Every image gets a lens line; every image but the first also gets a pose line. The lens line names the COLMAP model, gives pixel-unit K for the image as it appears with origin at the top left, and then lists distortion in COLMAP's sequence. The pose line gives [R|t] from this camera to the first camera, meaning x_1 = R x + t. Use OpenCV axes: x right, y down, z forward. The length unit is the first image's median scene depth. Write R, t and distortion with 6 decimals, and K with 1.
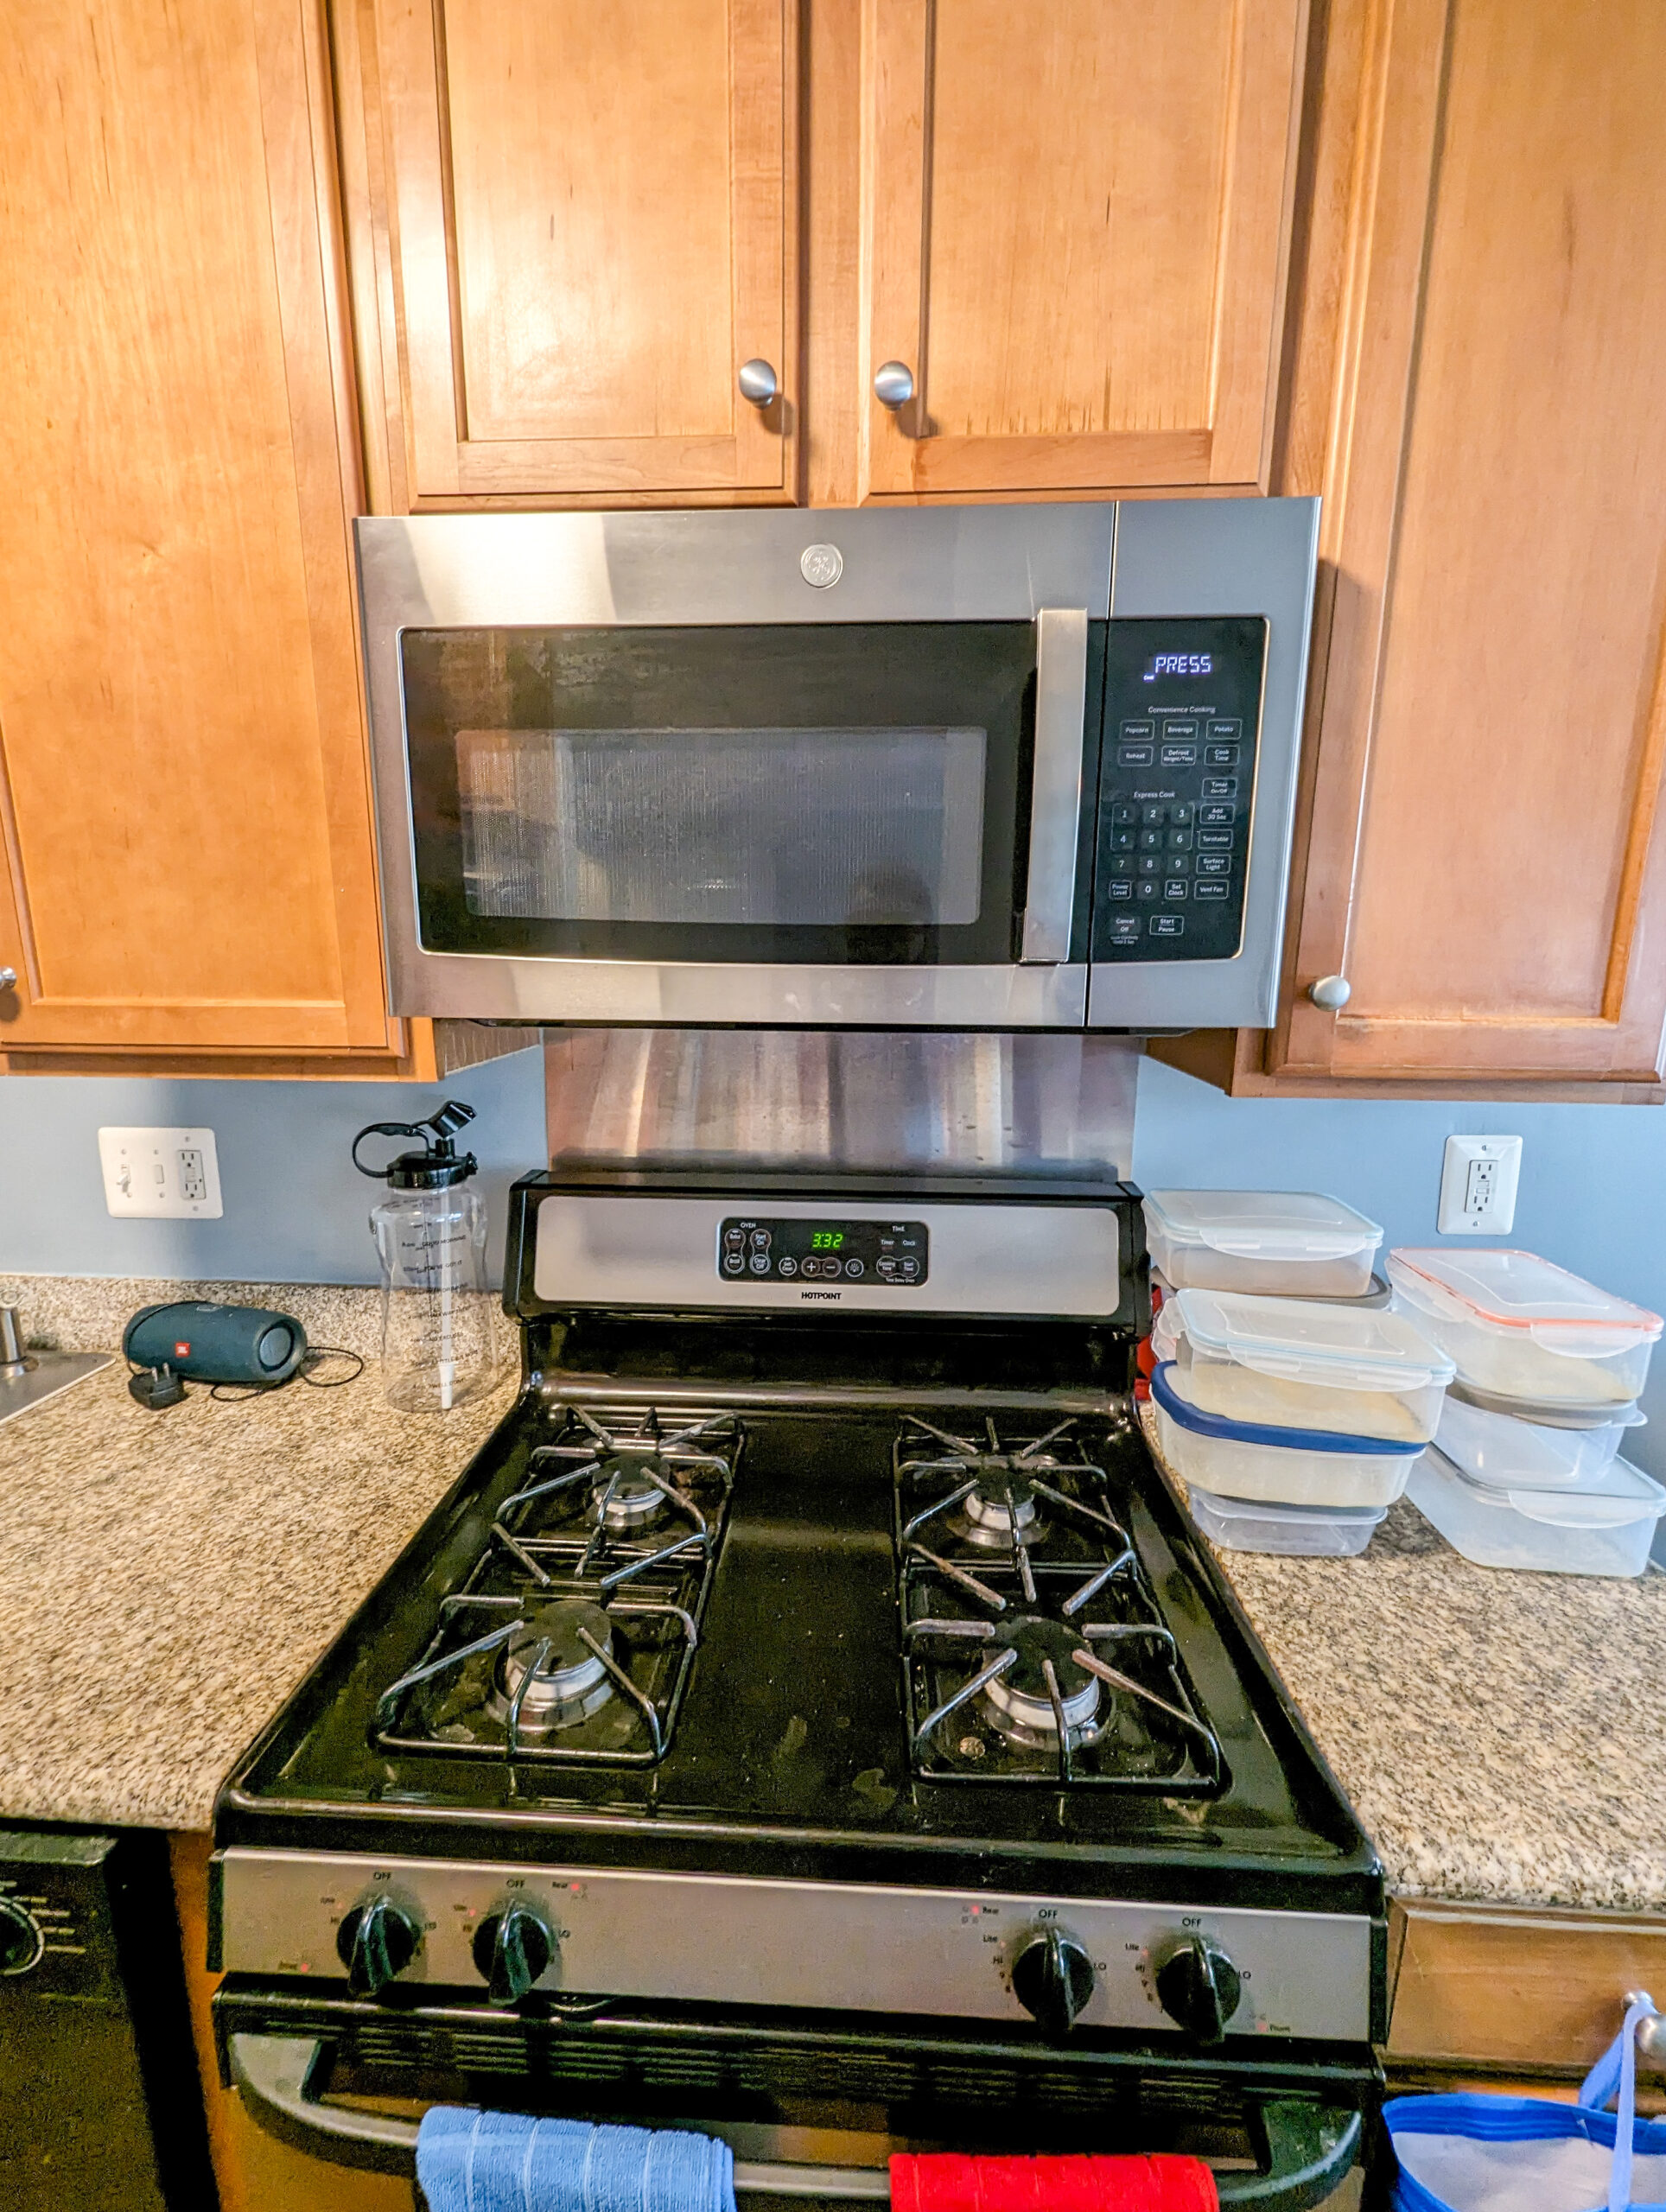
lens RADIAL K [[917.3, 0, 828.8], [0, 917.3, 1114.6], [0, 0, 1]] dist [0.004843, -0.004279]
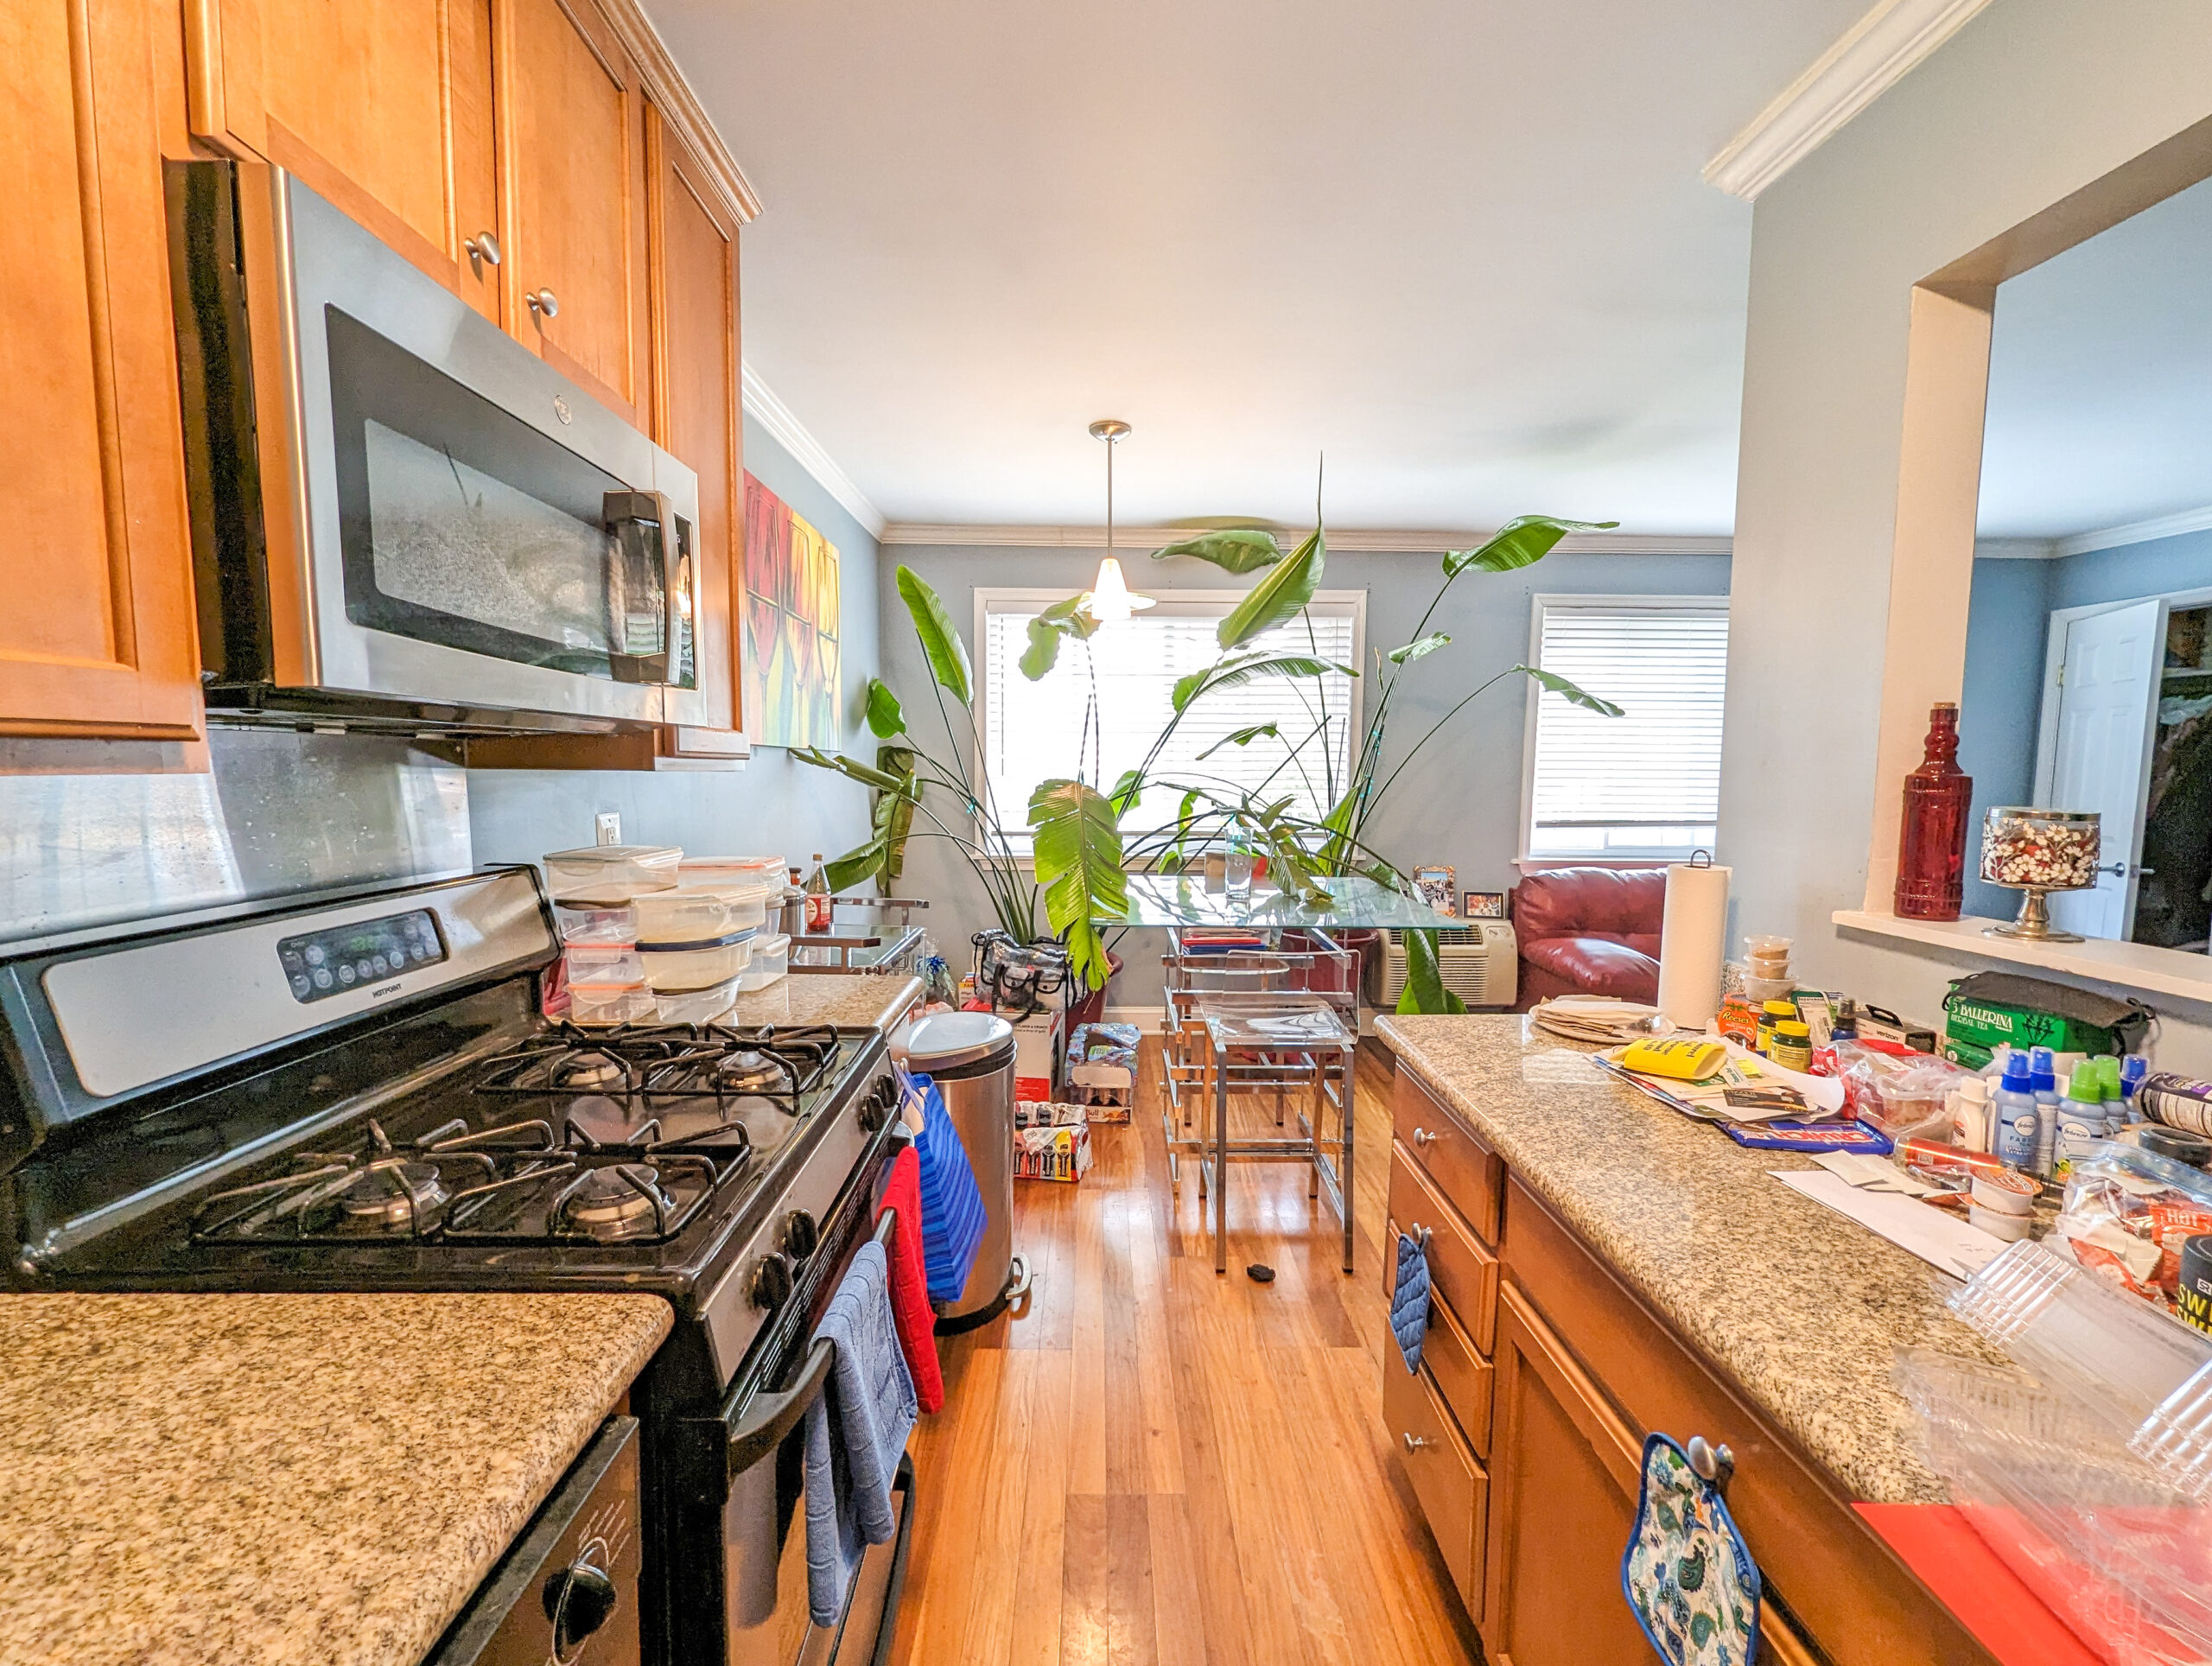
lens RADIAL K [[917.3, 0, 1107.5], [0, 917.3, 845.0], [0, 0, 1]] dist [0.004843, -0.004279]
pose [[-0.066421, -0.095371, 0.993223, -1.083177], [0.172366, 0.979360, 0.105566, 0.064428], [-0.982791, 0.178210, -0.048611, 0.209522]]
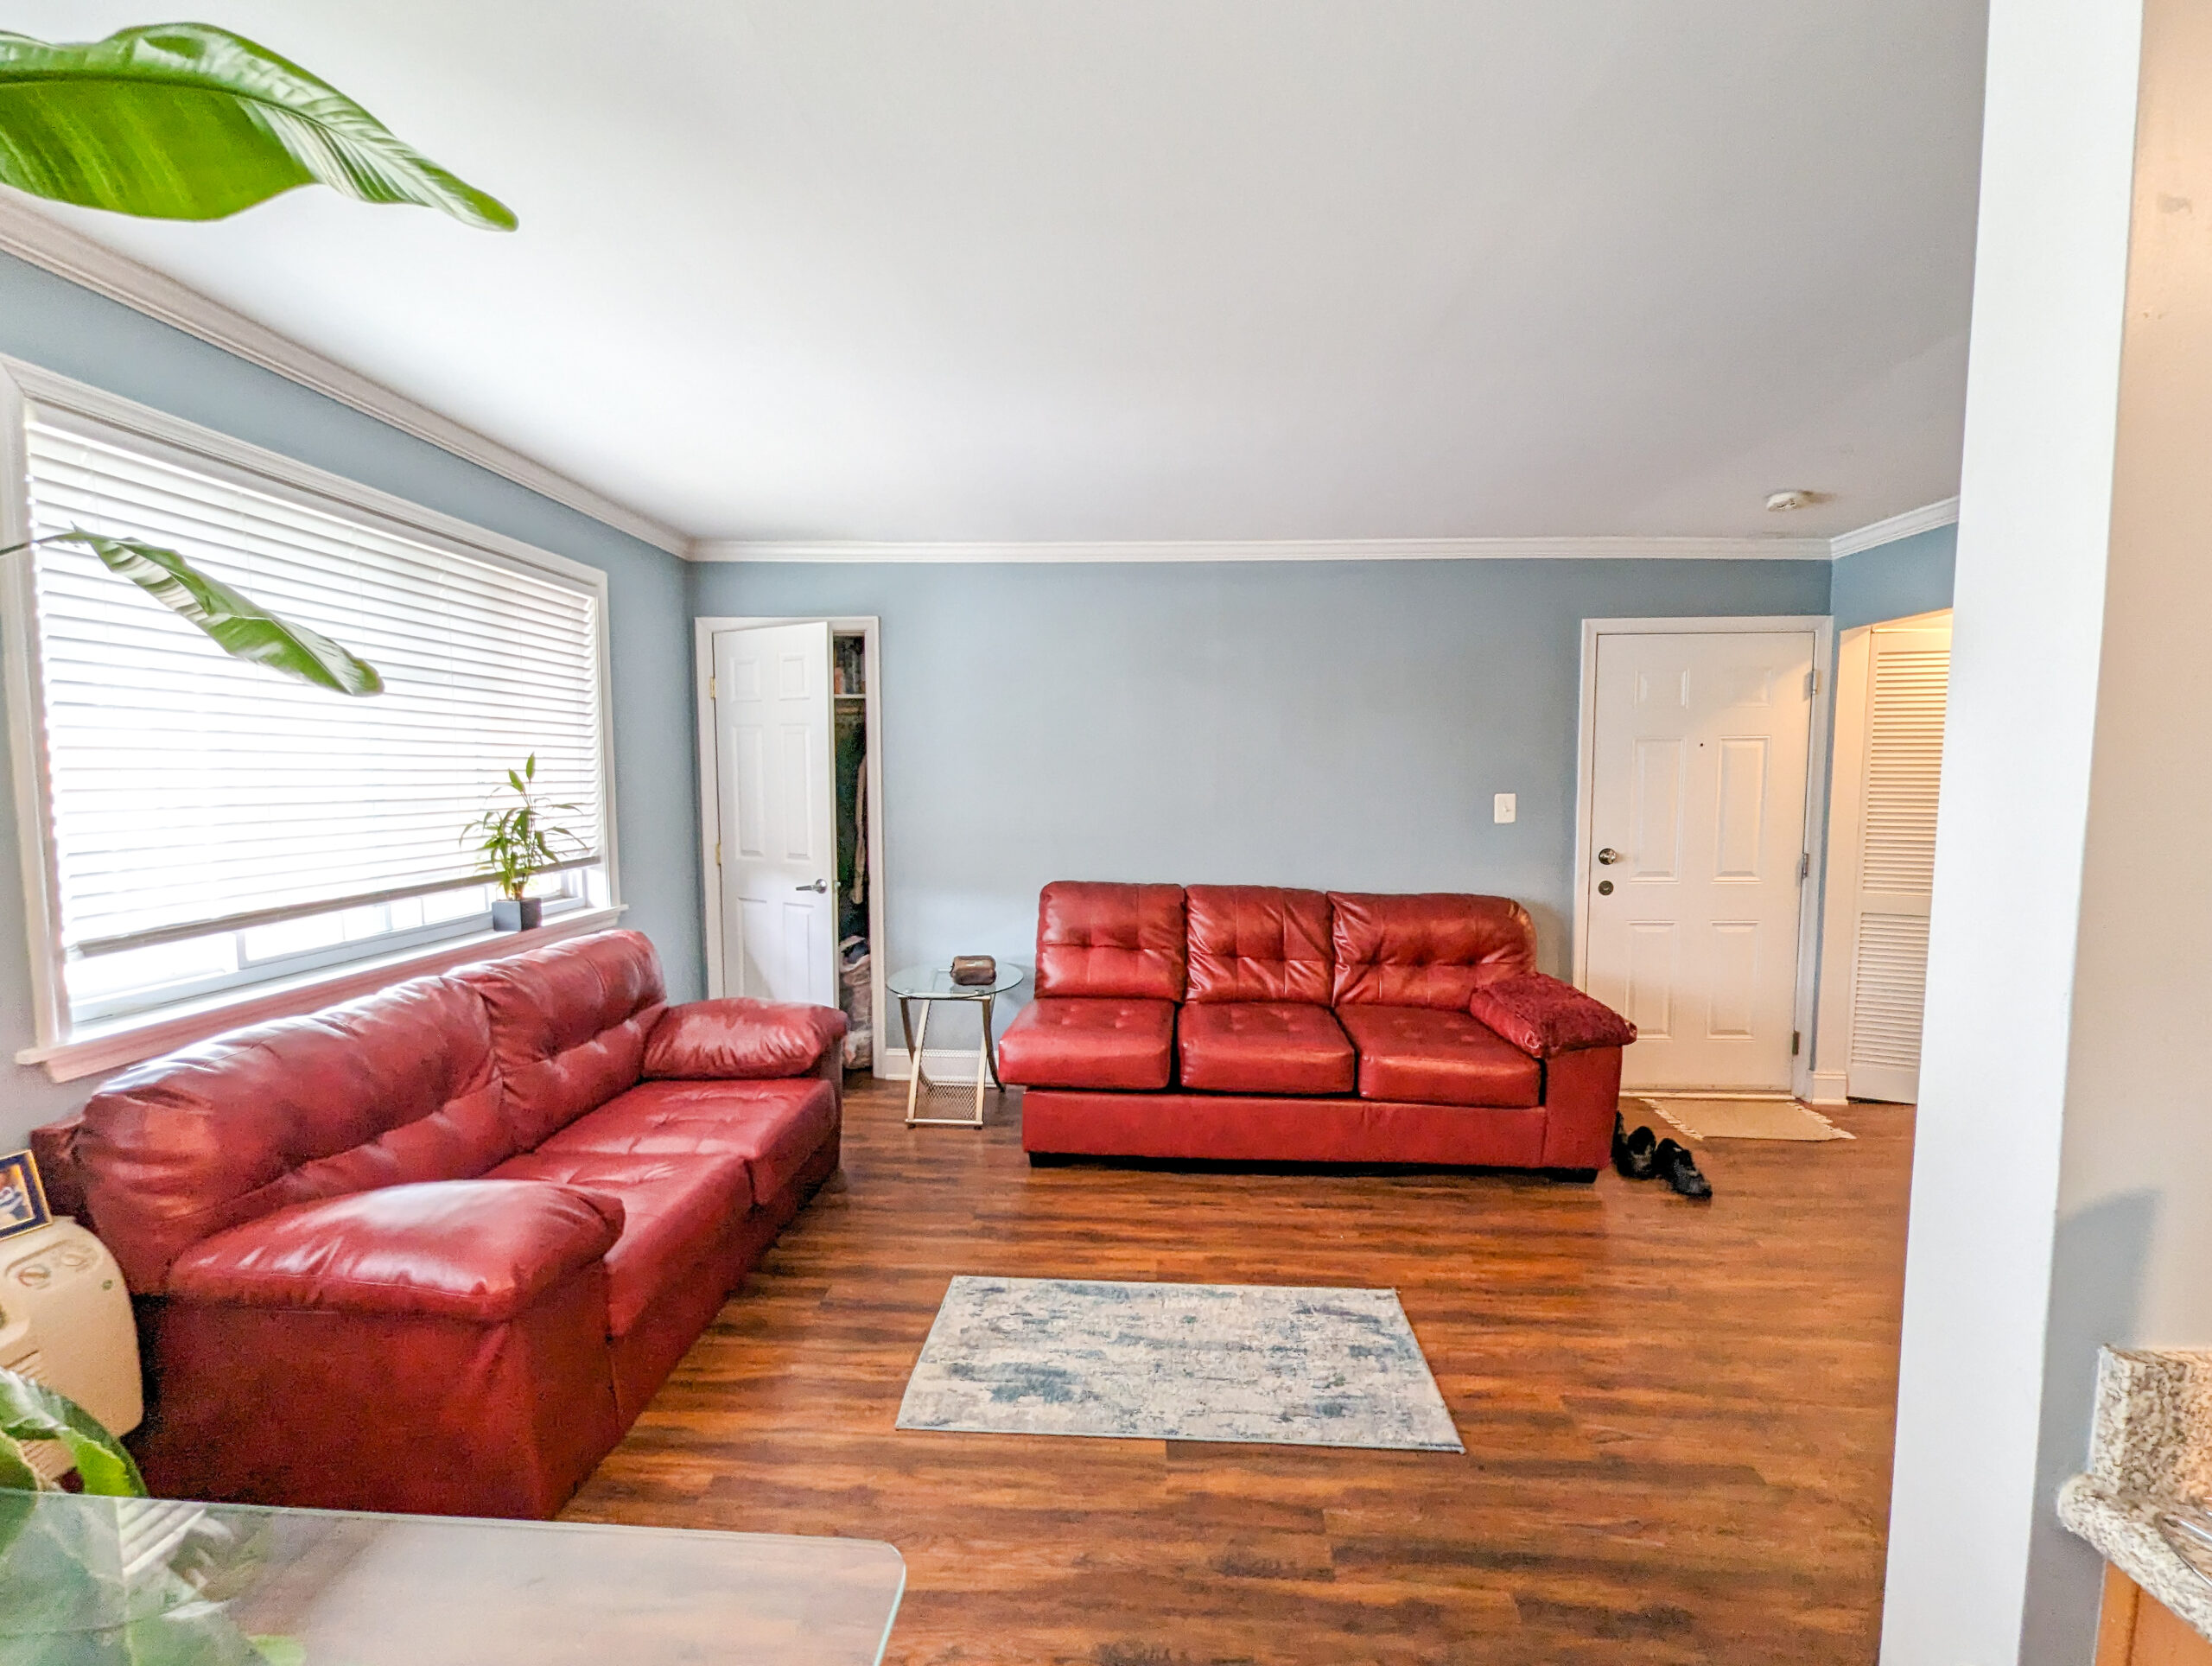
lens RADIAL K [[917.3, 0, 1113.9], [0, 917.3, 853.9], [0, 0, 1]] dist [0.004843, -0.004279]
pose [[-0.999975, -0.006656, -0.002498, 1.042191], [-0.007080, 0.964409, 0.264320, 0.127367], [0.000650, 0.264331, -0.964432, -0.360138]]
